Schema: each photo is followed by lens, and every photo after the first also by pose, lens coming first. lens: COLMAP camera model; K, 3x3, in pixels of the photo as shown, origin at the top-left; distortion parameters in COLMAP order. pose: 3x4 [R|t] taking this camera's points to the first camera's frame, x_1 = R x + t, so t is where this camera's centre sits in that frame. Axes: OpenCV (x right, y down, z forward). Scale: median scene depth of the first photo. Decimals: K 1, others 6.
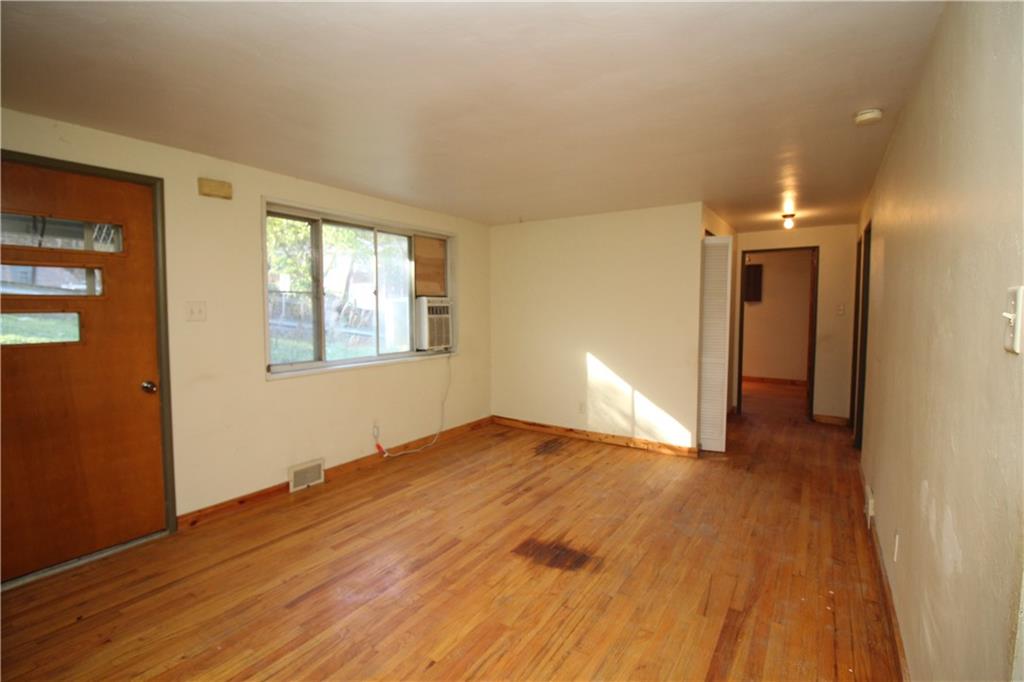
lens RADIAL K [[474.0, 0, 501.4], [0, 474.0, 343.5], [0, 0, 1]] dist [-0.010545, -0.004402]
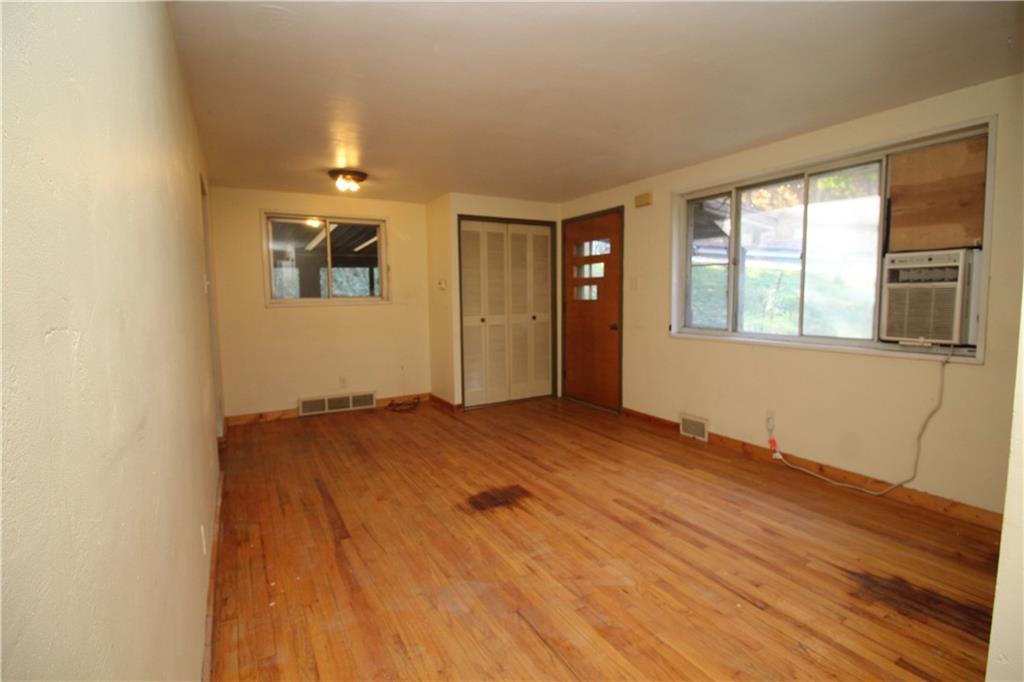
lens RADIAL K [[474.0, 0, 507.4], [0, 474.0, 335.4], [0, 0, 1]] dist [-0.010545, -0.004402]
pose [[-0.441807, 0.083257, -0.893239, 0.794012], [-0.055460, 0.991245, 0.119823, -0.051211], [0.895394, 0.102477, -0.433321, 1.091845]]
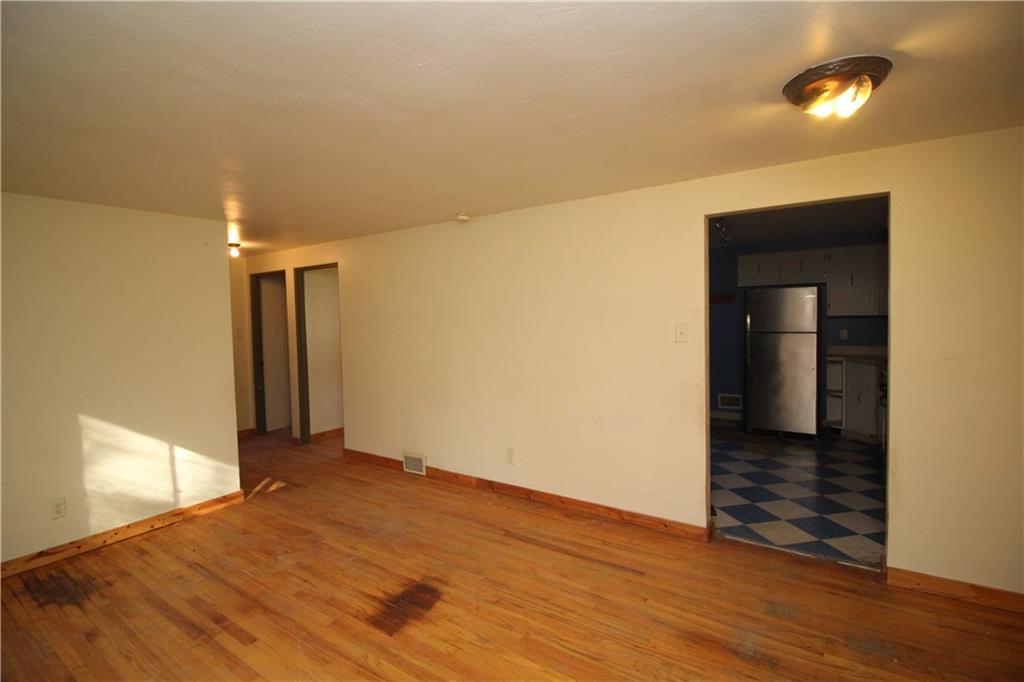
lens RADIAL K [[474.0, 0, 511.4], [0, 474.0, 334.6], [0, 0, 1]] dist [-0.010545, -0.004402]
pose [[-0.000970, -0.046306, 0.998927, -0.596241], [0.100321, 0.993883, 0.046170, -0.081647], [-0.994955, 0.100258, 0.003682, 0.550465]]
